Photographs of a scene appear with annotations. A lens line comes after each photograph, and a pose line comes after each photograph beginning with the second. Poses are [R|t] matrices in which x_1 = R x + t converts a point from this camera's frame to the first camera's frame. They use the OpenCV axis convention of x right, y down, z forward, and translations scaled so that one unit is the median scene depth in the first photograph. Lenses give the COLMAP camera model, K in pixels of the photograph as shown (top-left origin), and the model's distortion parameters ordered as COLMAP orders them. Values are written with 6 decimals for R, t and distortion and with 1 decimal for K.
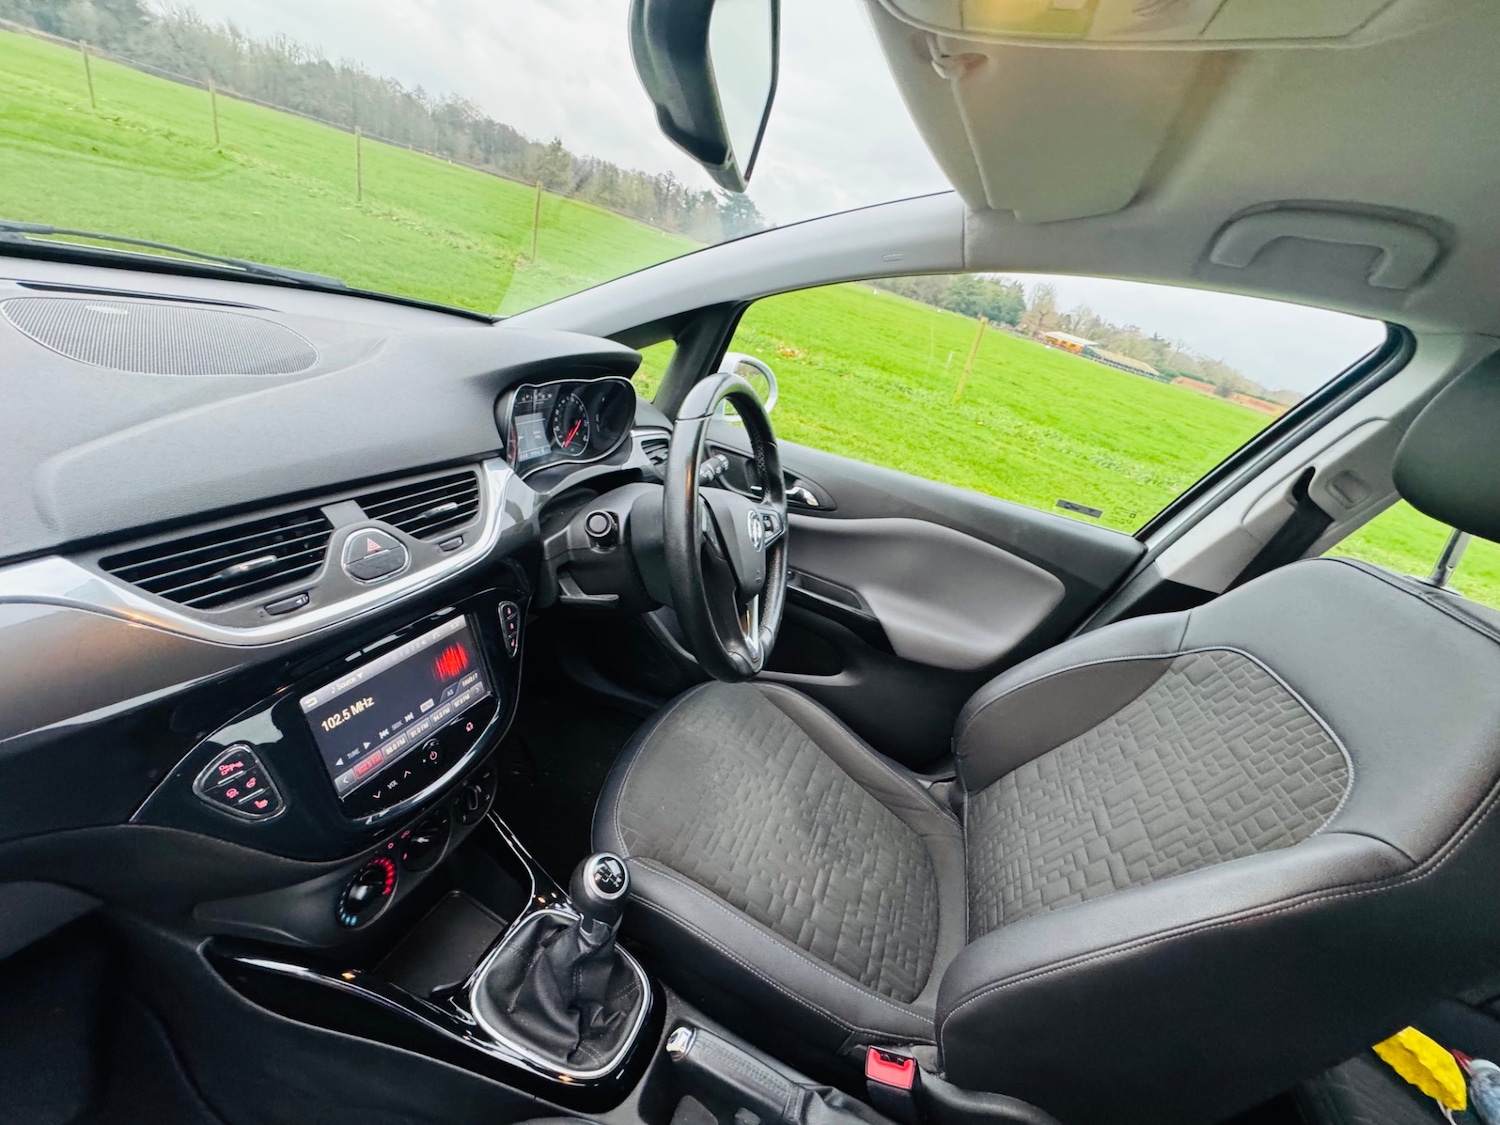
lens RADIAL K [[603.4, 0, 751.2], [0, 603.4, 557.1], [0, 0, 1]] dist [0.001012, -0.000410]
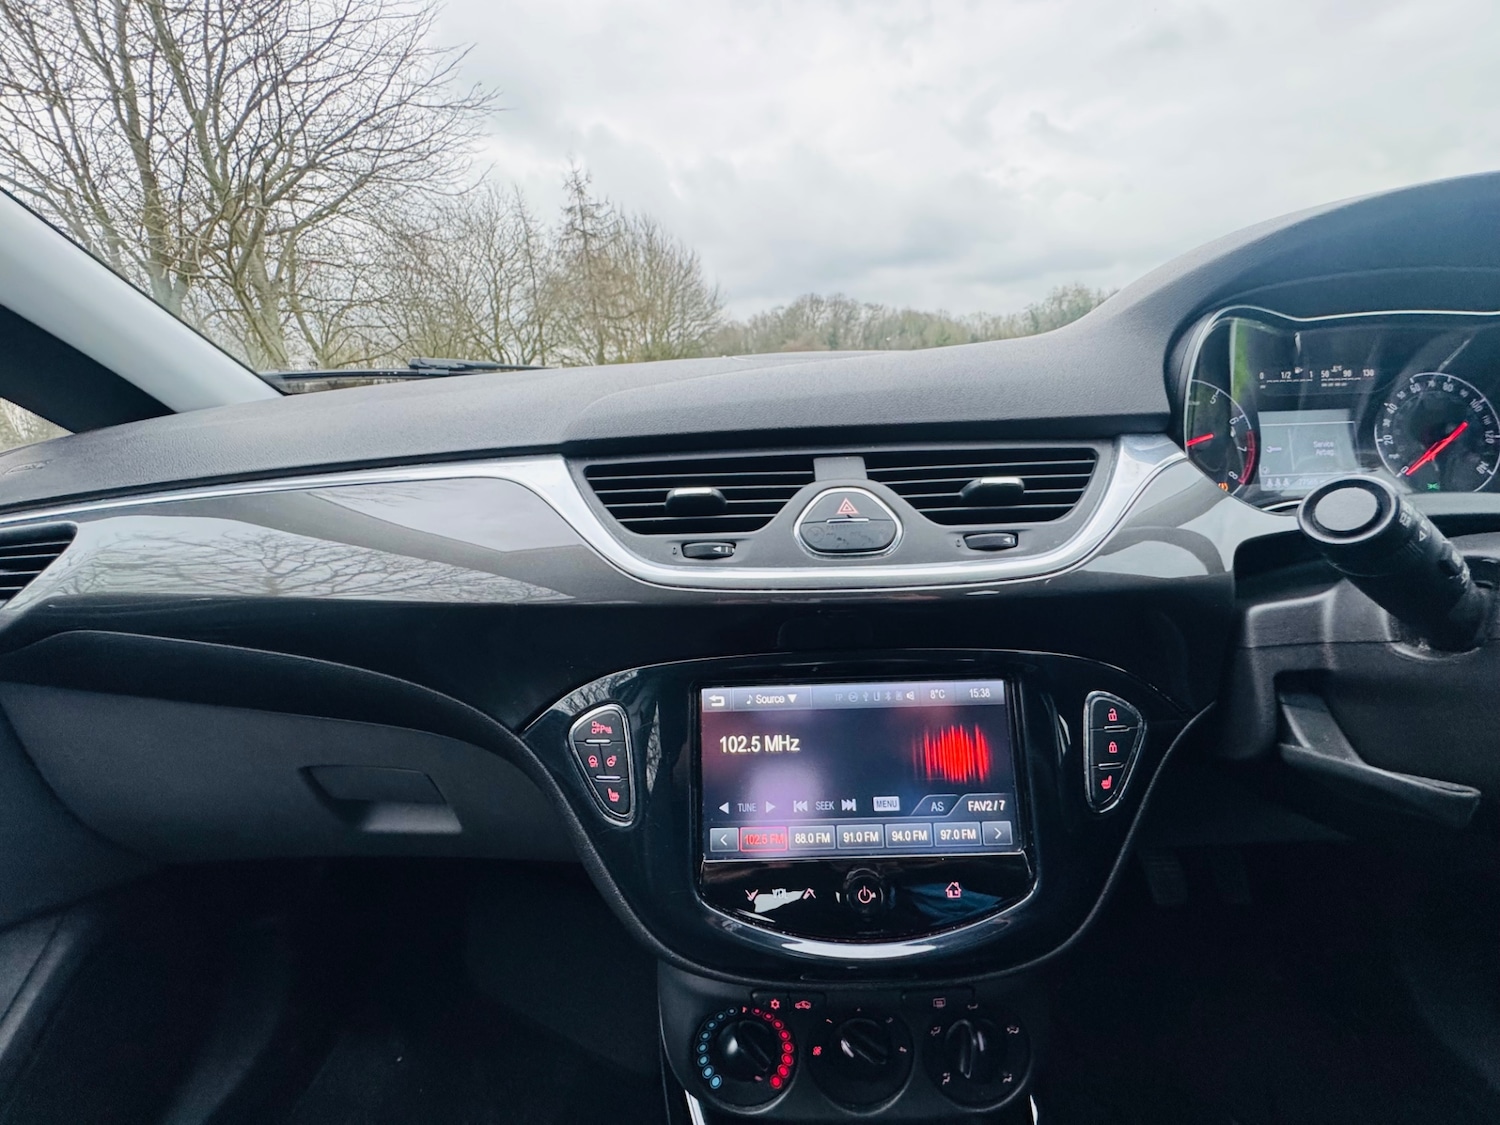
lens RADIAL K [[603.4, 0, 751.2], [0, 603.4, 557.1], [0, 0, 1]] dist [0.001012, -0.000410]
pose [[0.307455, -0.024225, -0.951254, -0.020881], [-0.276334, 0.954322, -0.113617, 0.114252], [0.910556, 0.297795, 0.286717, 0.605848]]
